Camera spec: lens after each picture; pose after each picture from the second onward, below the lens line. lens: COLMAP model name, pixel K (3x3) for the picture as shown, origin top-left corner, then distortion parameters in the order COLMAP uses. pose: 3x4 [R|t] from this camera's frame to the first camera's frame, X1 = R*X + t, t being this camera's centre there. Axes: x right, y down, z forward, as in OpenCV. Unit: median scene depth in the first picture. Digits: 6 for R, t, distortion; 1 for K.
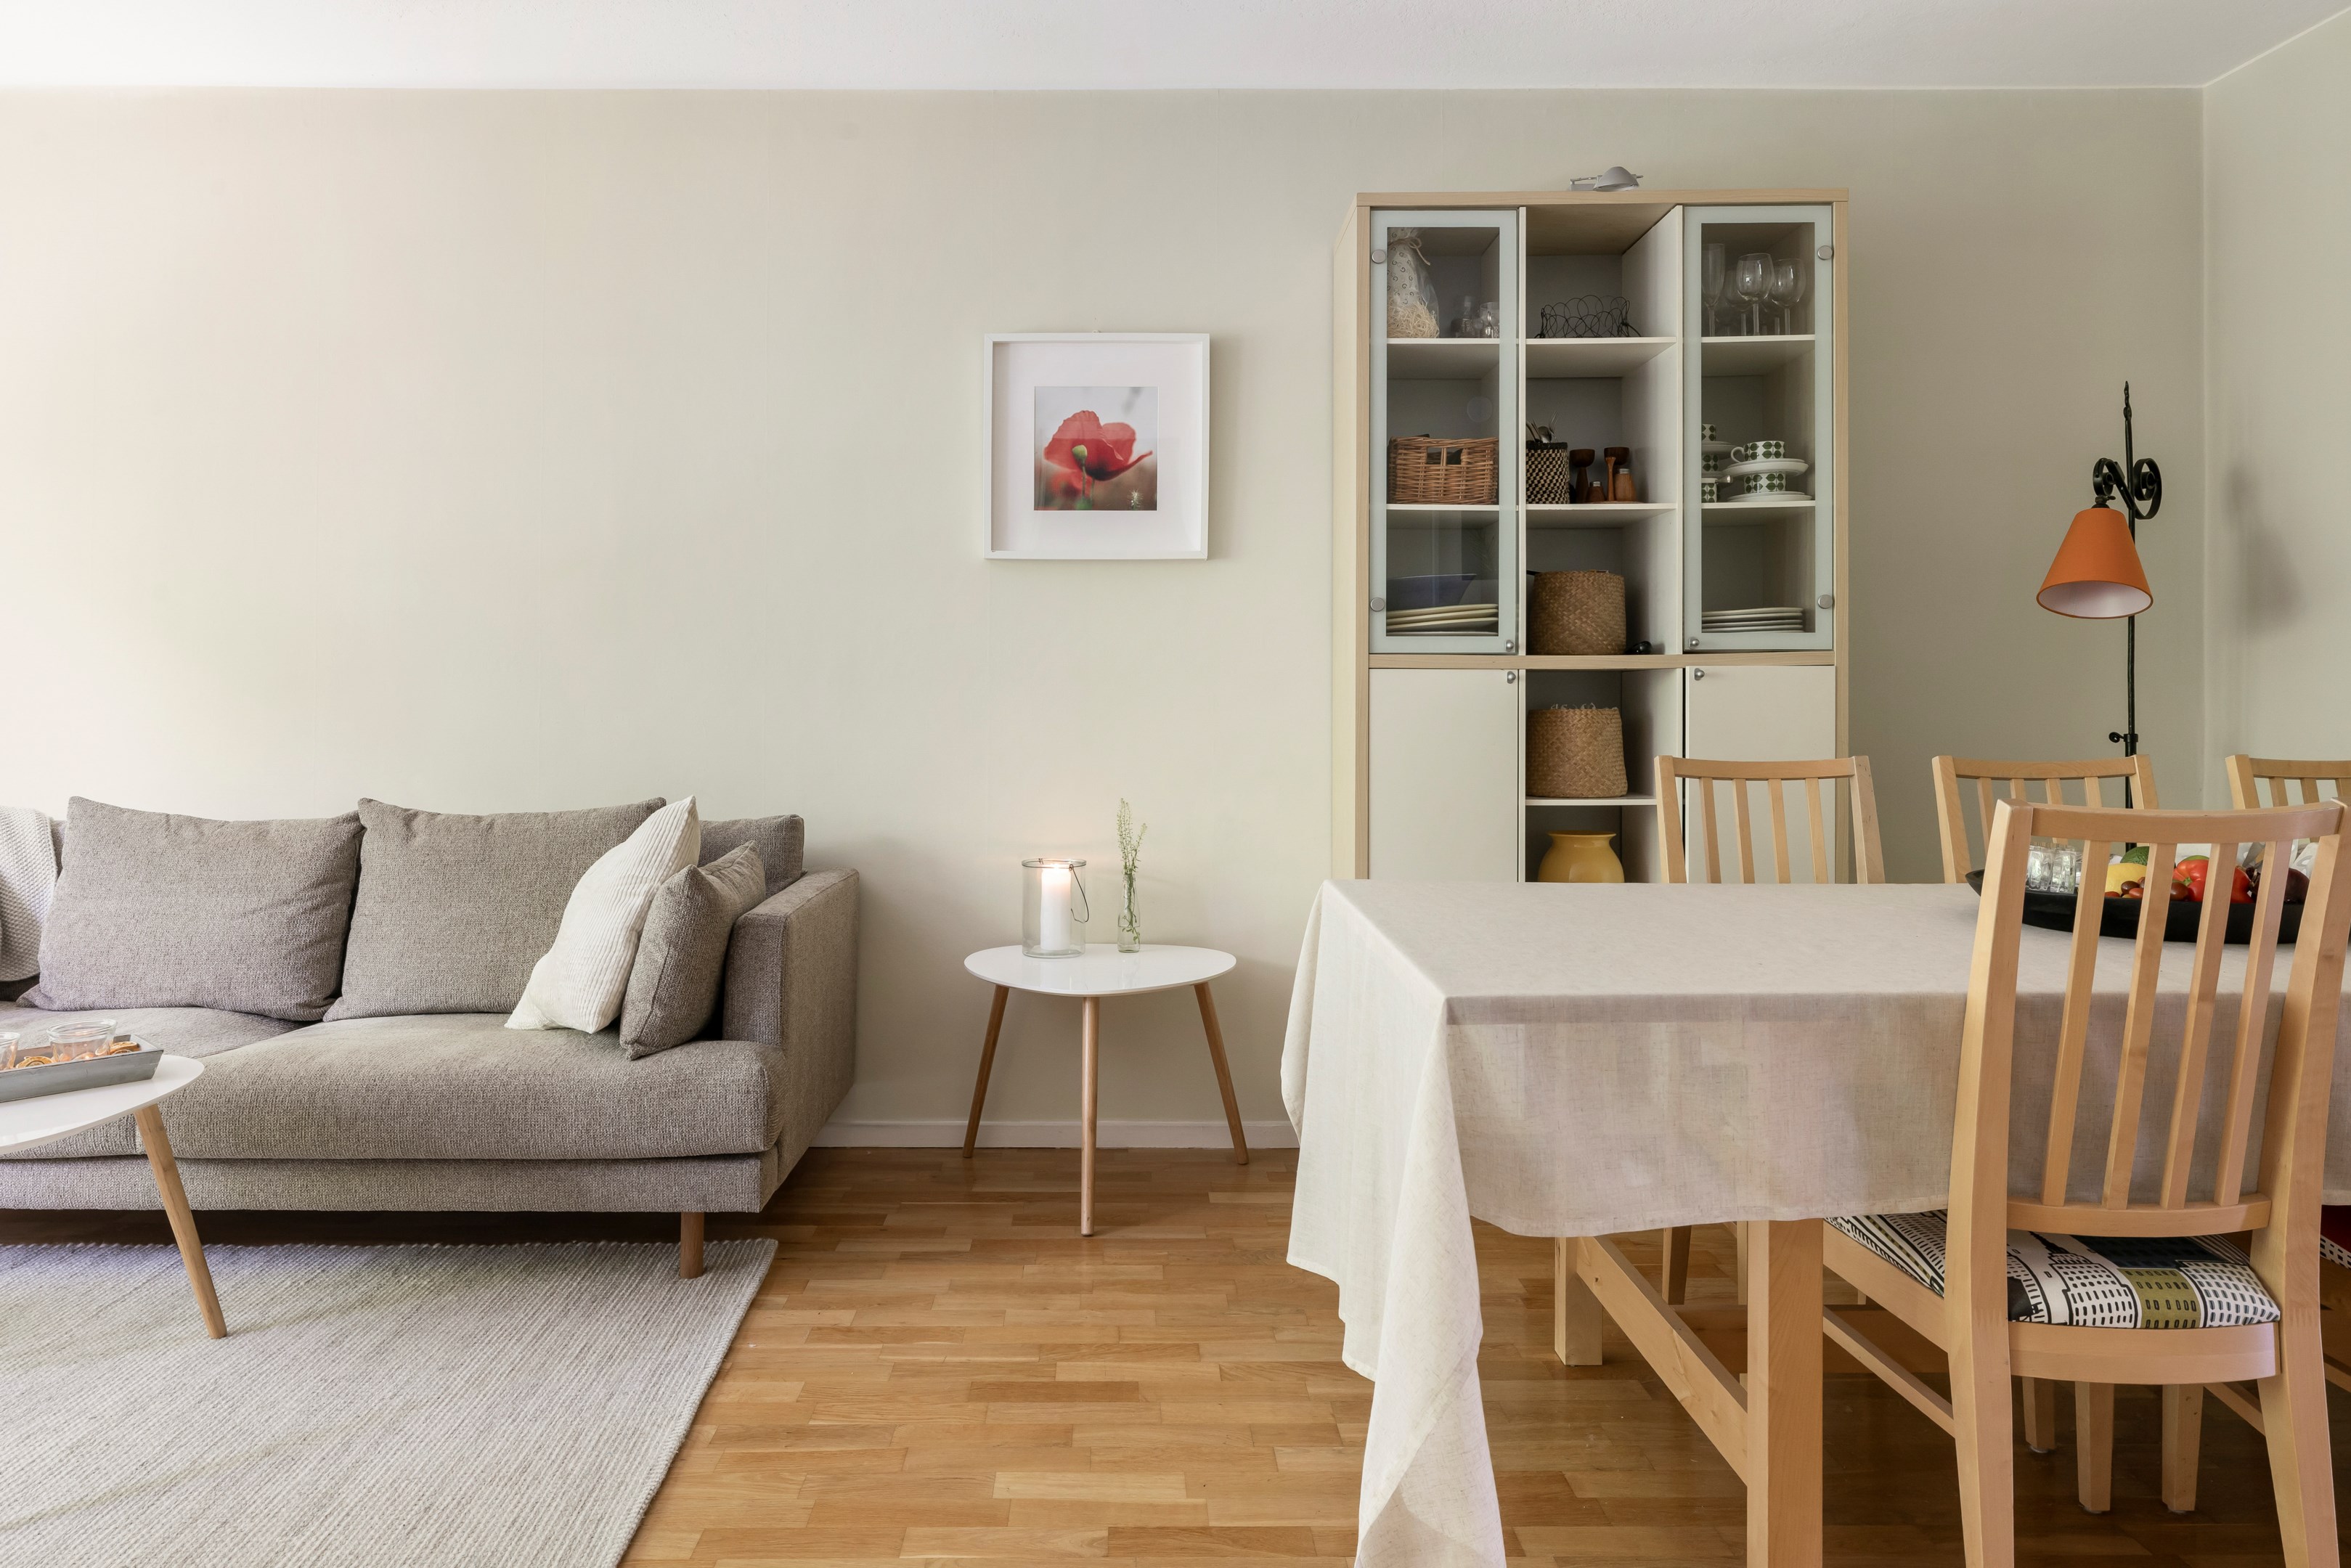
lens RADIAL K [[1556.4, 0, 1178.1], [0, 1556.4, 676.6], [0, 0, 1]] dist [-0.002921, -0.001609]
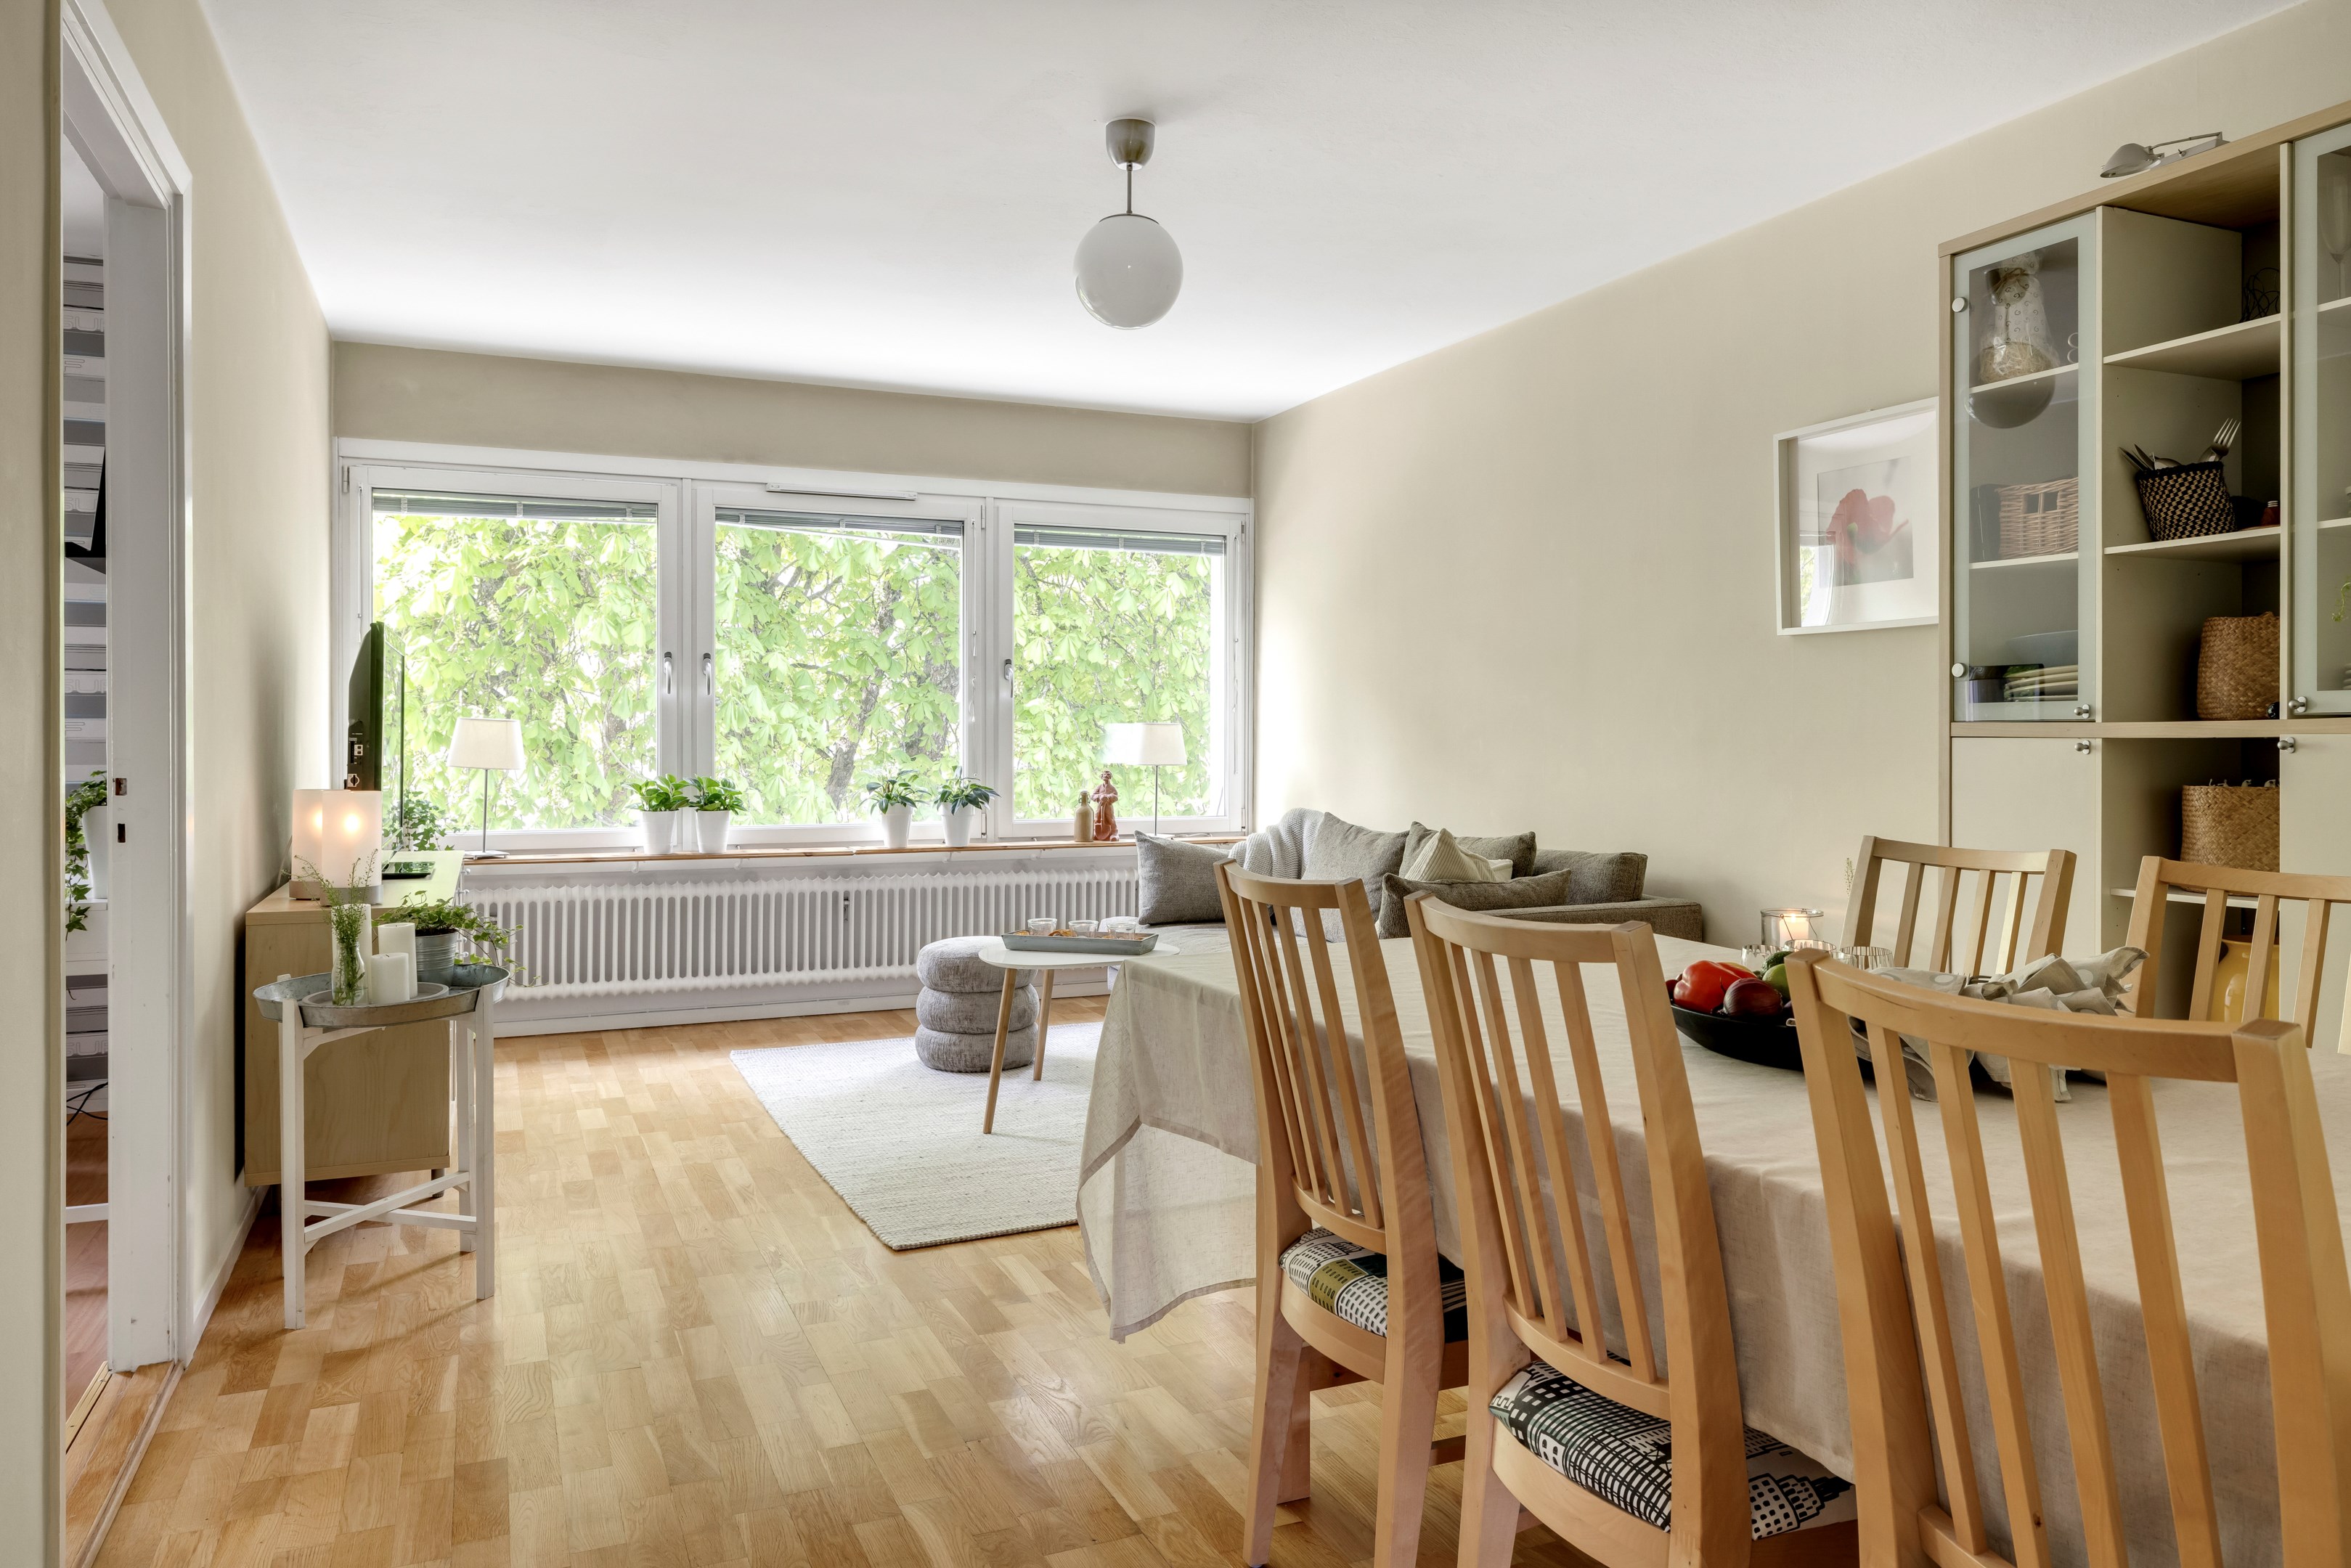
lens RADIAL K [[1616.5, 0, 1173.7], [0, 1616.5, 726.0], [0, 0, 1]] dist [0.004936, 0.000636]
pose [[0.388603, -0.005345, -0.921390, 0.904487], [0.014831, 0.999890, 0.000454, -0.021198], [0.921286, -0.013841, 0.388640, 0.180415]]
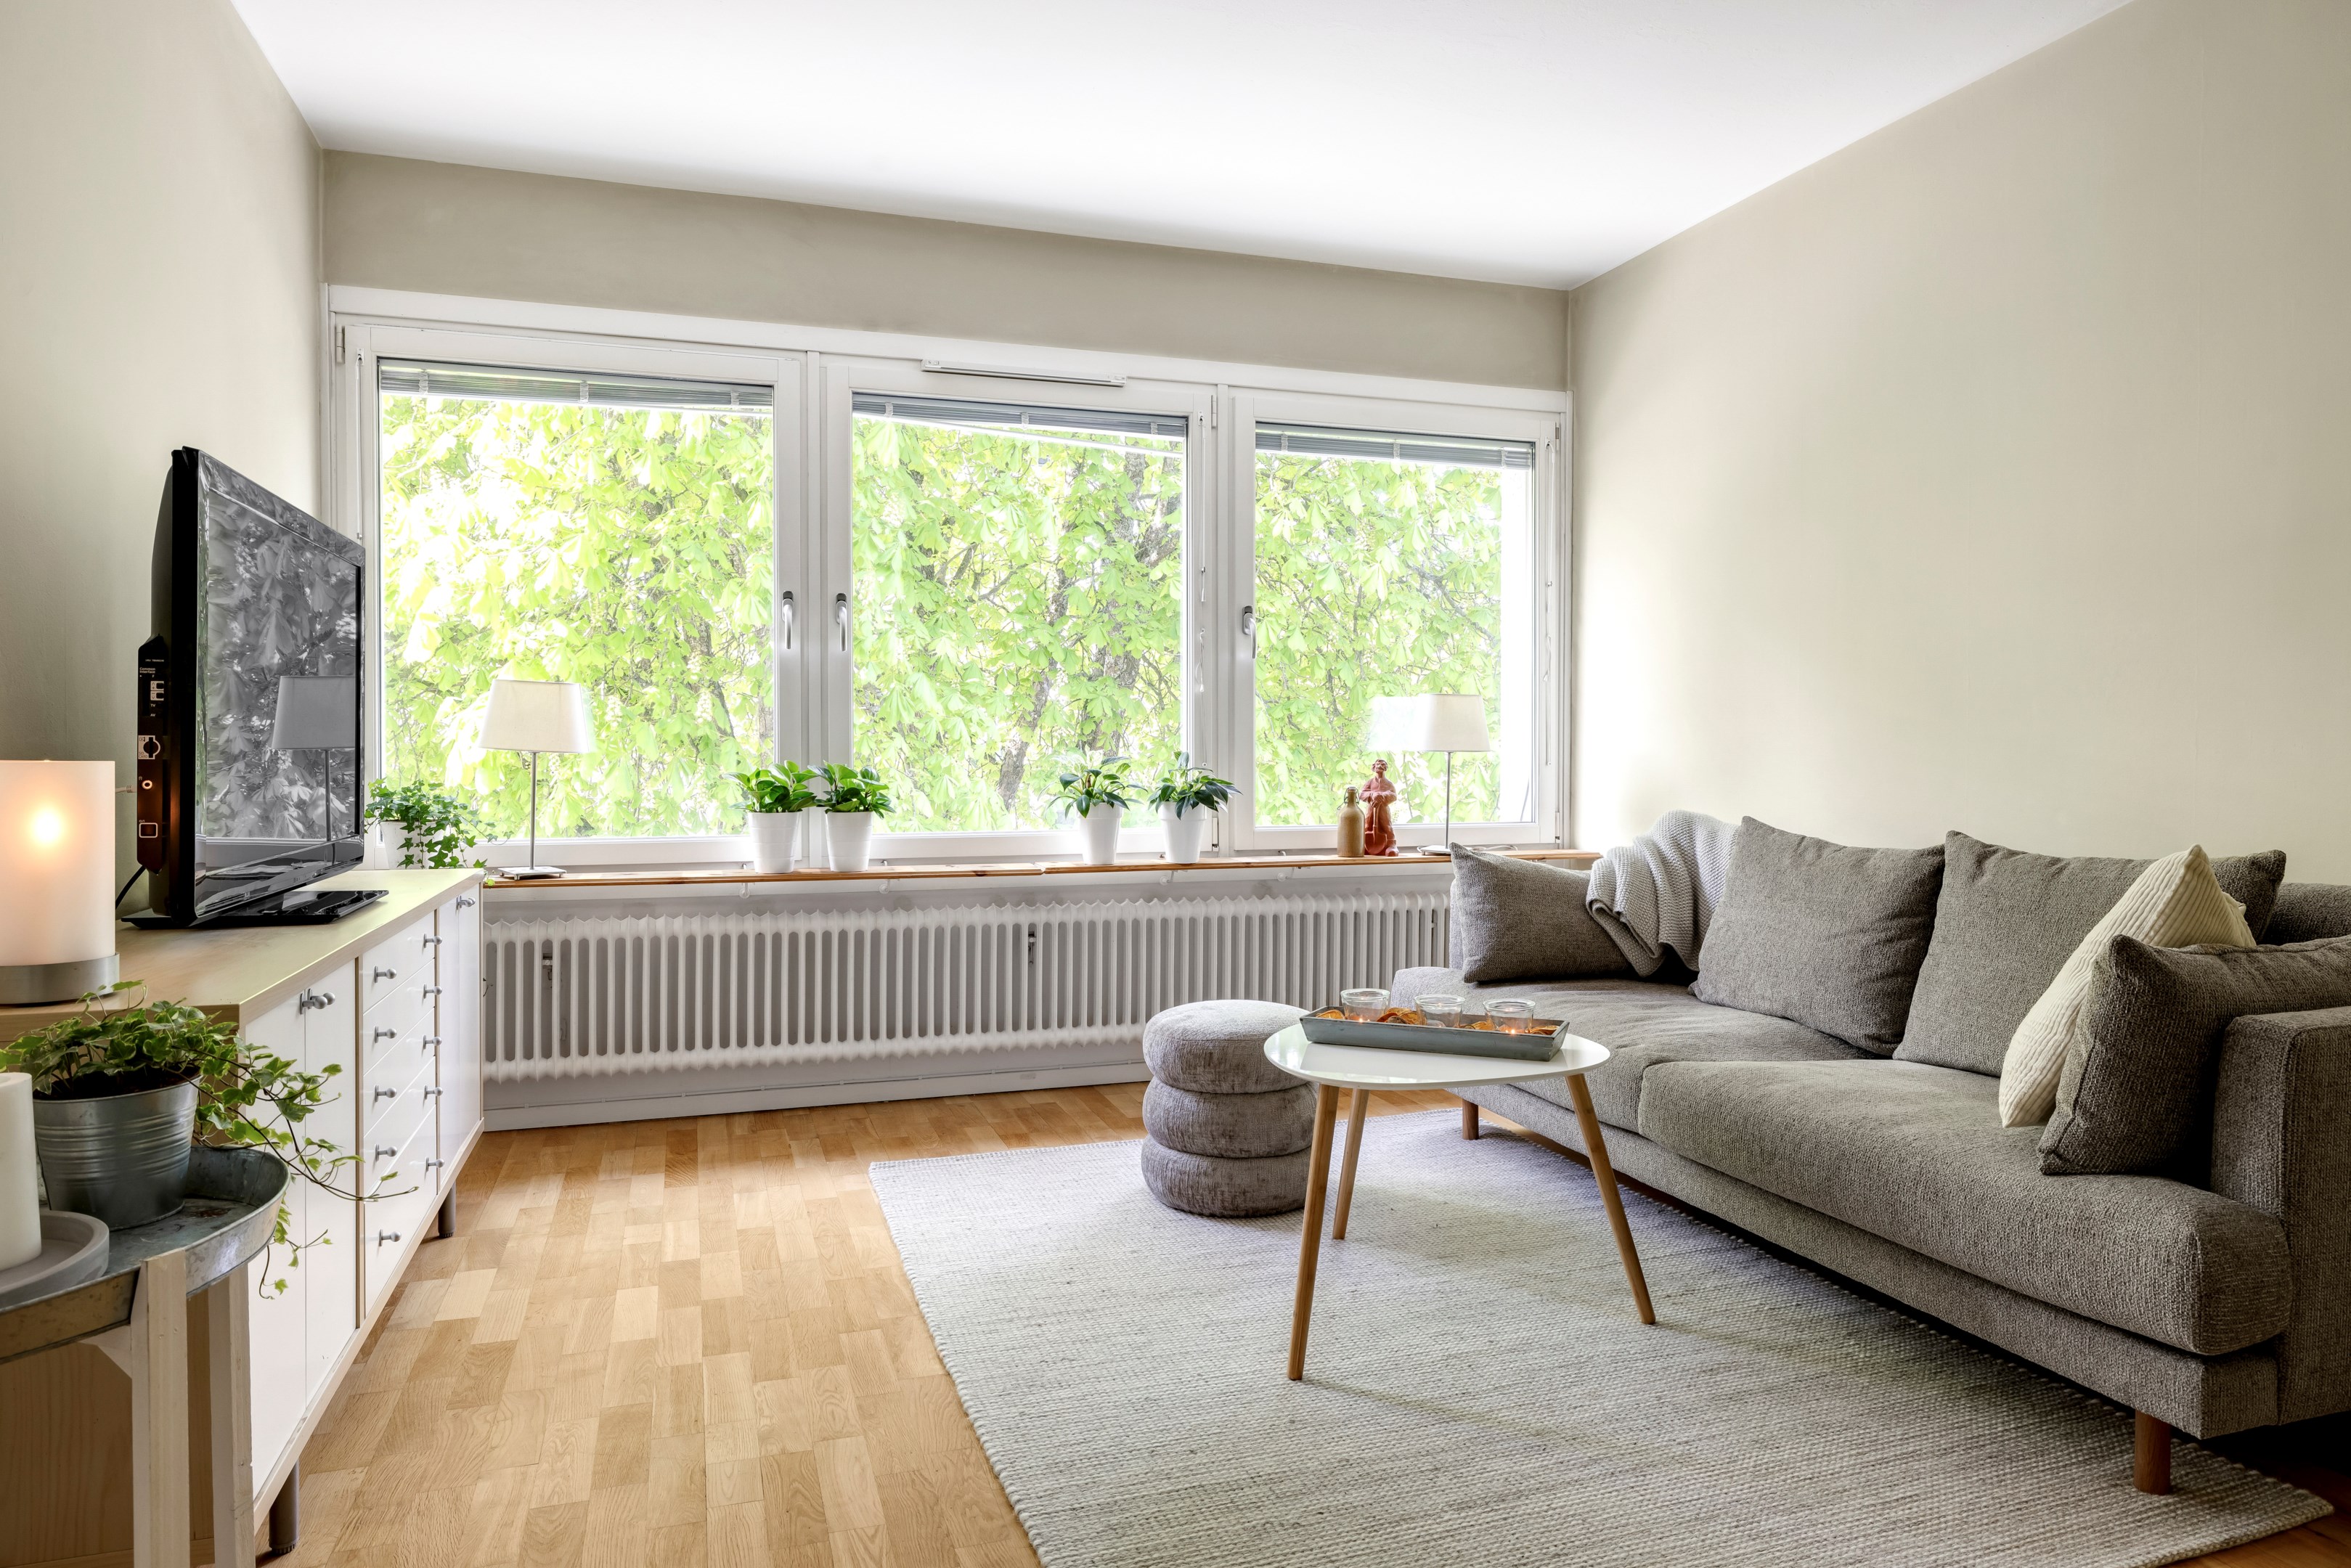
lens RADIAL K [[1464.7, 0, 1168.7], [0, 1464.7, 743.2], [0, 0, 1]] dist [-0.005484, -0.002630]
pose [[0.303240, -0.004997, -0.952901, 0.184135], [0.017050, 0.999855, 0.000182, 0.018406], [0.952762, -0.016302, 0.303281, 0.304716]]
